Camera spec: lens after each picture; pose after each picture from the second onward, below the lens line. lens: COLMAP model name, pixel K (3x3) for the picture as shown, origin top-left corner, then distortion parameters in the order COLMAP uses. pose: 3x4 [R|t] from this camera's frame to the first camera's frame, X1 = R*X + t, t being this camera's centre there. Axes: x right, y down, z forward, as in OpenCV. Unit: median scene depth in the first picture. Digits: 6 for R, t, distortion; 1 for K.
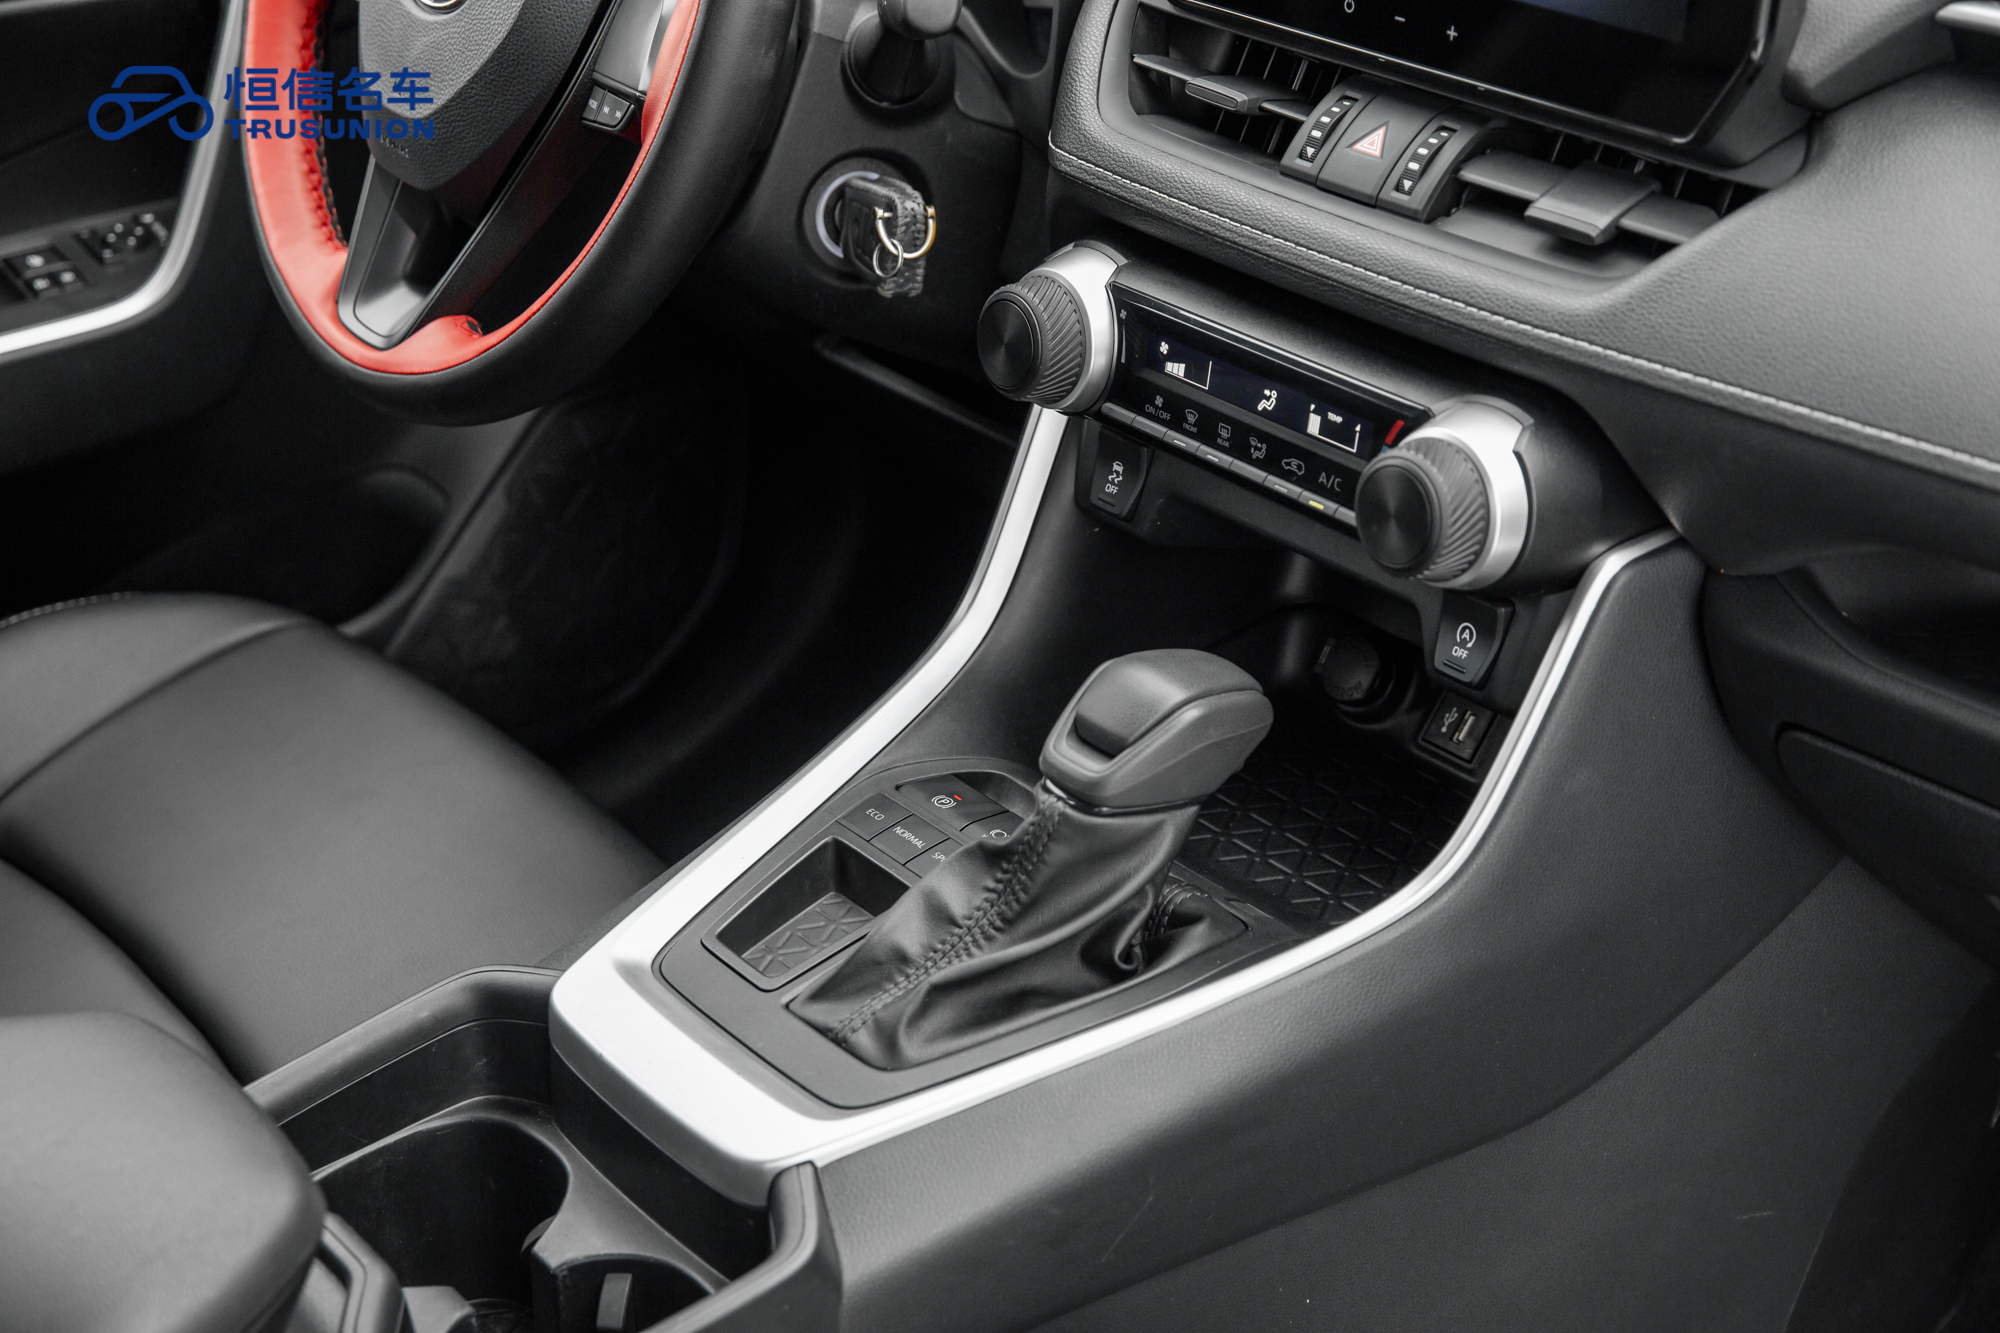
lens RADIAL K [[3125.0, 0, 1000.0], [0, 3125.0, 666.5], [0, 0, 1]] dist [0.102204, 0.147260]
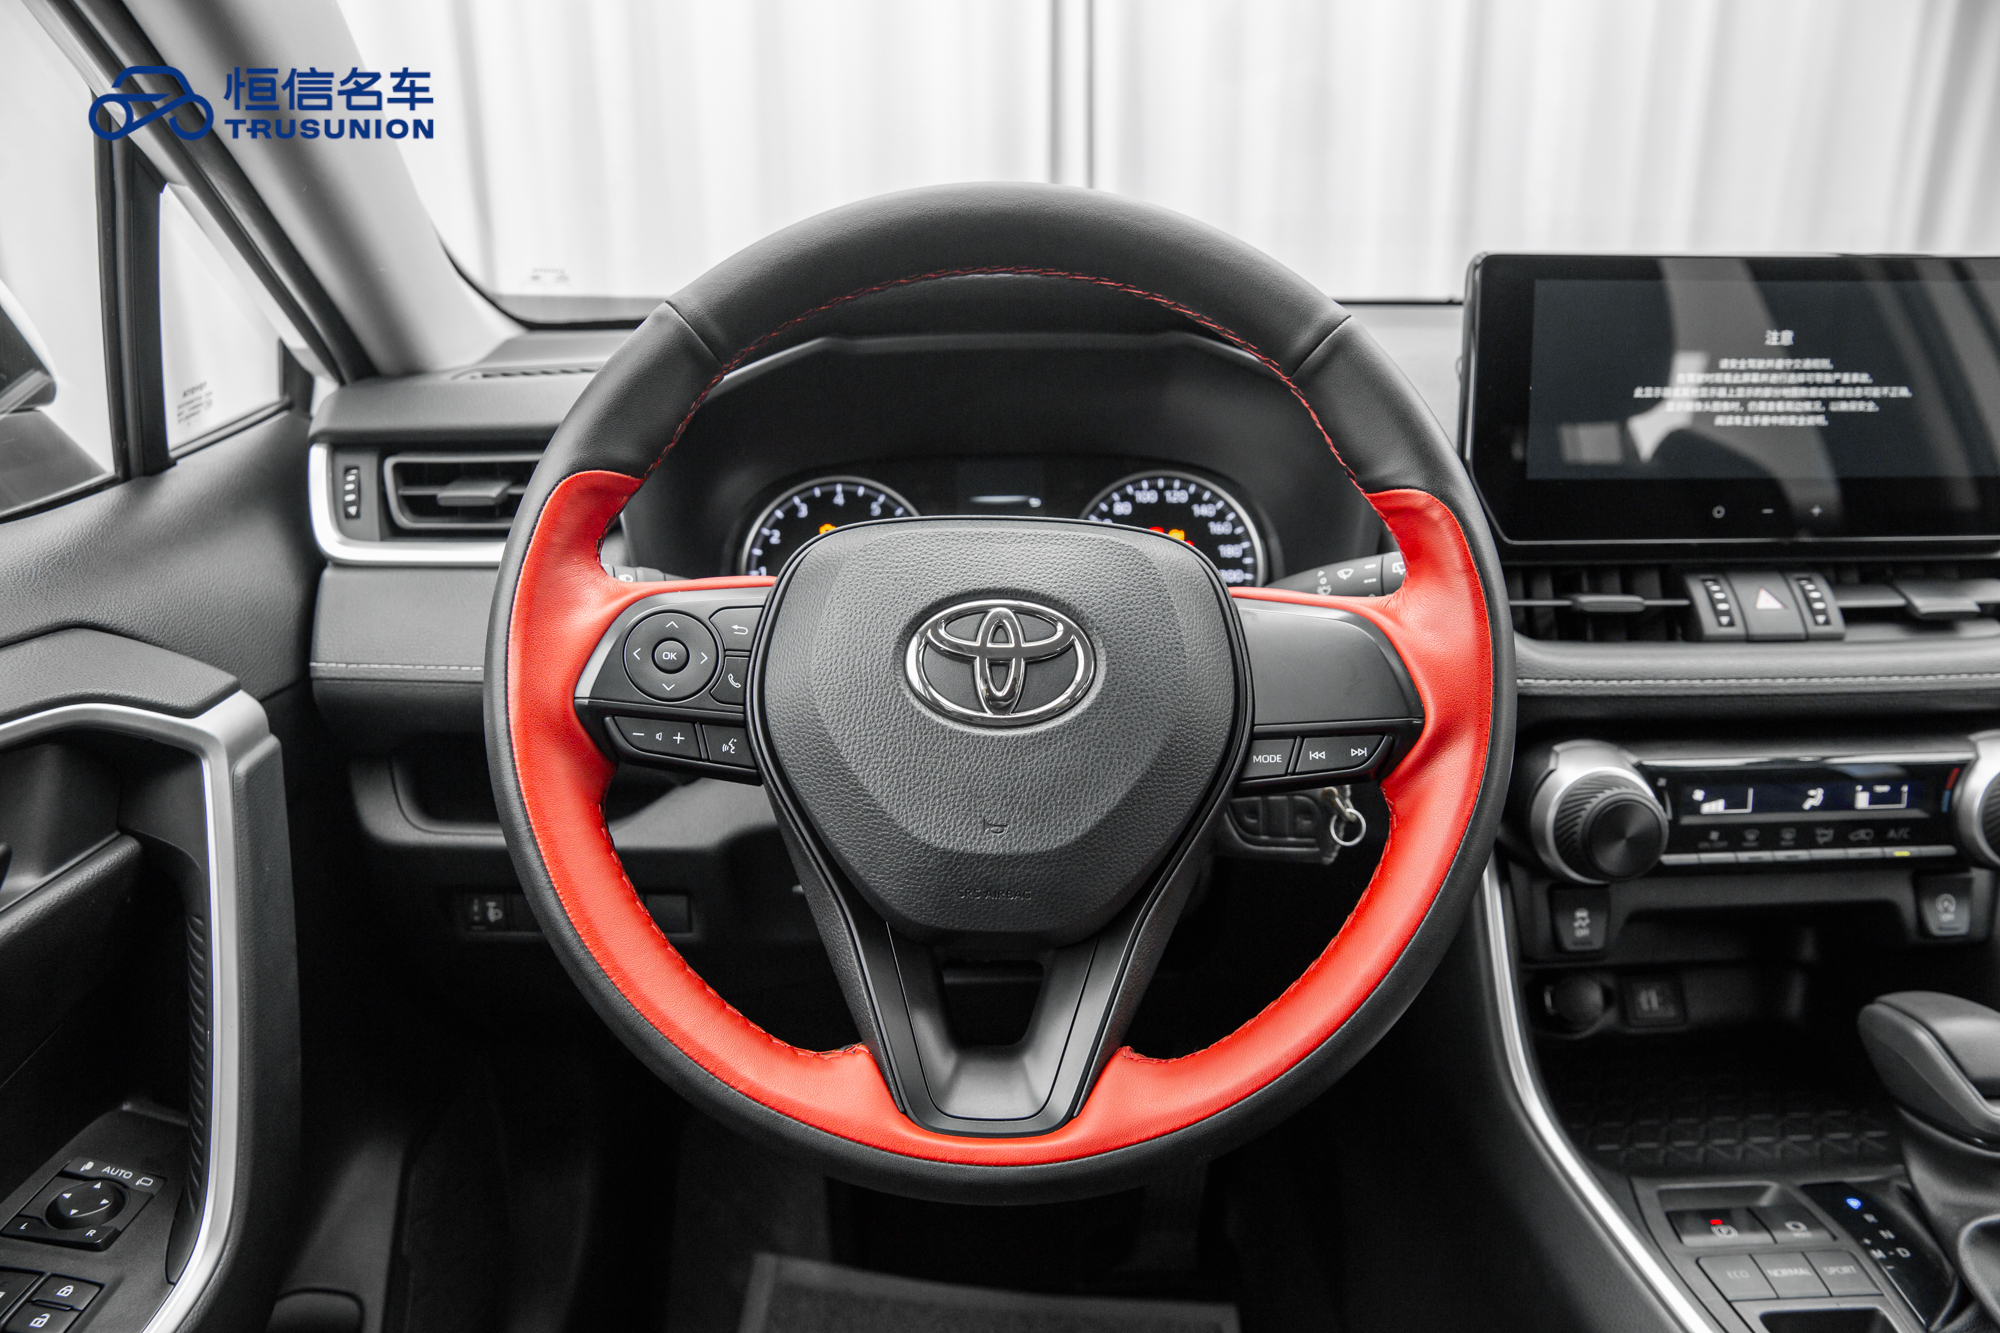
lens RADIAL K [[1329.6, 0, 1000.0], [0, 1329.6, 666.5], [0, 0, 1]] dist [-0.121087, 0.076774]
pose [[0.600148, -0.210026, 0.771823, -0.525283], [0.364626, 0.930662, -0.030274, -0.246561], [-0.711948, 0.299595, 0.635116, 0.894699]]
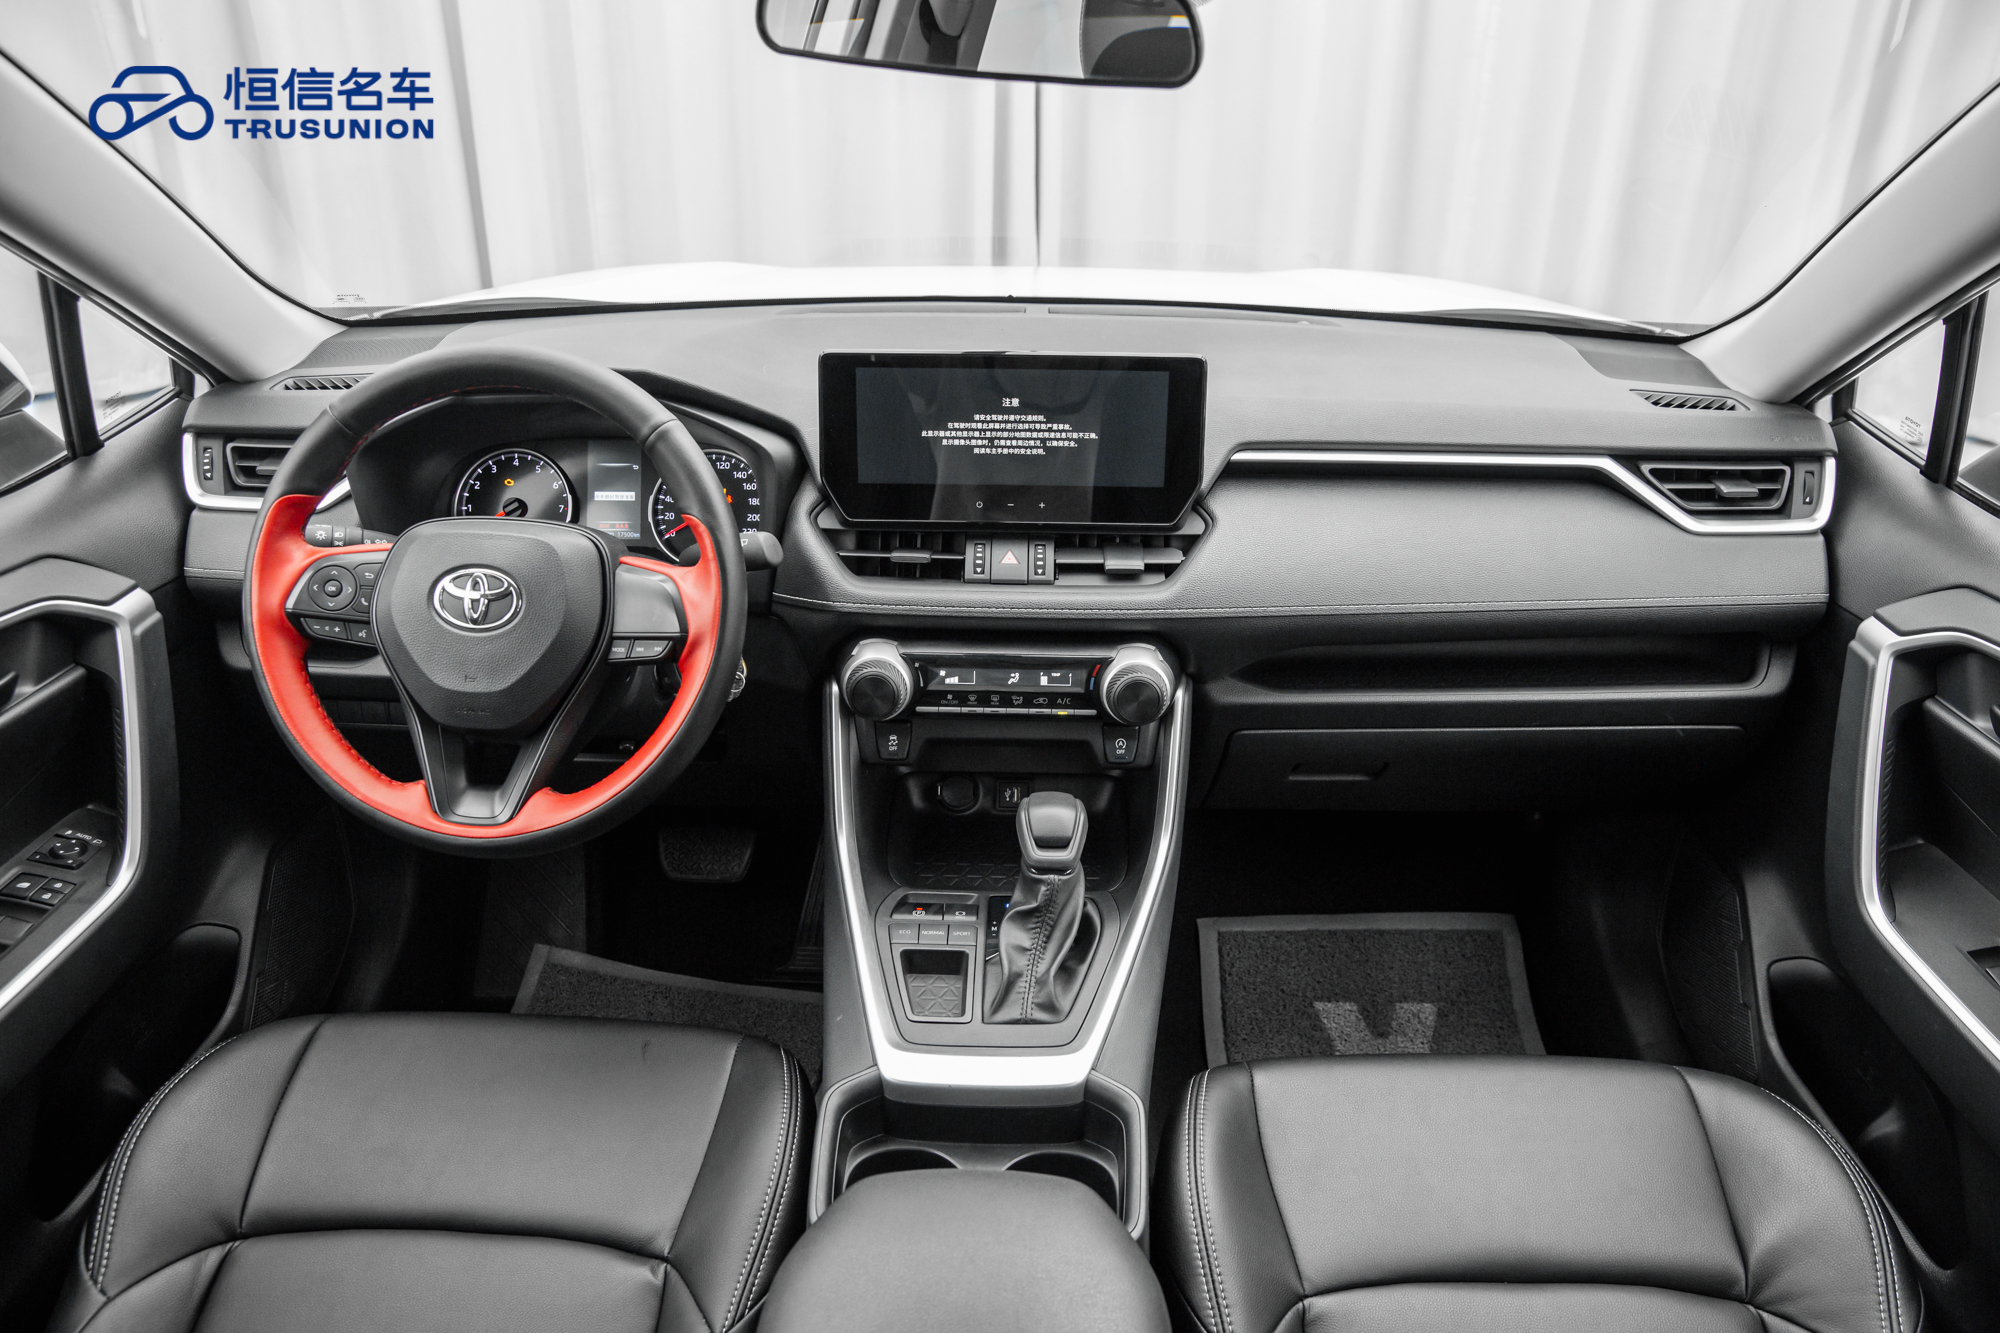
lens RADIAL K [[1369.9, 0, 1000.0], [0, 1369.9, 666.5], [0, 0, 1]] dist [-0.113956, 0.079779]
pose [[0.635670, -0.295772, 0.713052, -0.622071], [0.332156, 0.938606, 0.093222, -0.189267], [-0.696848, 0.177586, 0.694886, 0.328736]]
